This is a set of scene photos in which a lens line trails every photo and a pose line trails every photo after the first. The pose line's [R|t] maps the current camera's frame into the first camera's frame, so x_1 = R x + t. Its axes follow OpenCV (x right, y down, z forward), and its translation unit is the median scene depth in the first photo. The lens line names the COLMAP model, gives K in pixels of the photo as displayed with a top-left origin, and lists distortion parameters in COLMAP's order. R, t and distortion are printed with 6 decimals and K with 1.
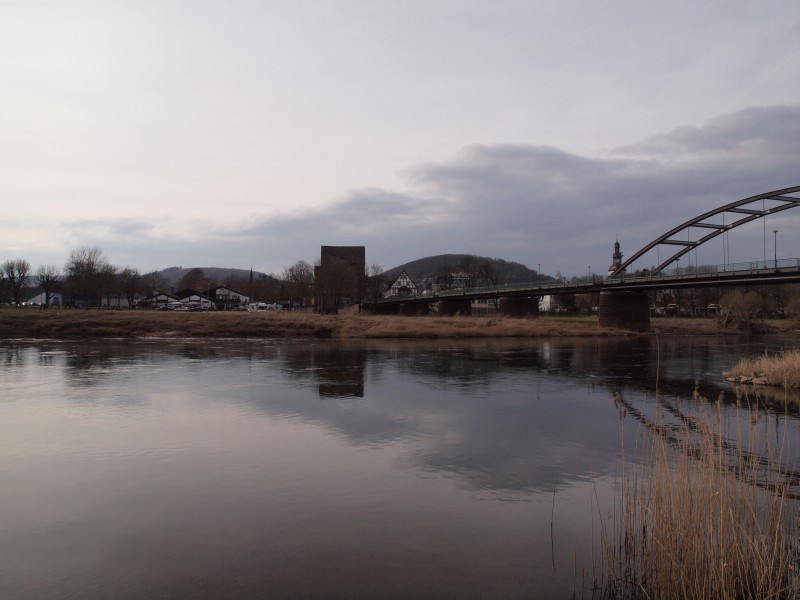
lens RADIAL K [[572.5, 0, 395.3], [0, 572.5, 303.2], [0, 0, 1]] dist [-0.102449, -0.000253]
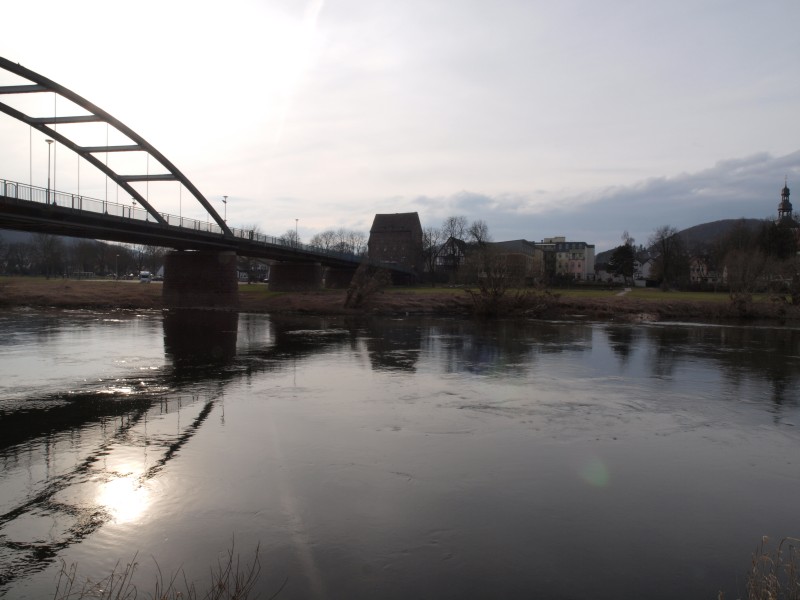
lens RADIAL K [[572.5, 0, 408.2], [0, 572.5, 306.6], [0, 0, 1]] dist [-0.102449, -0.000253]
pose [[0.842280, 0.025341, -0.538444, 0.436793], [0.000423, 0.998863, 0.047673, 0.009453], [0.539040, -0.040382, 0.841312, 0.208229]]
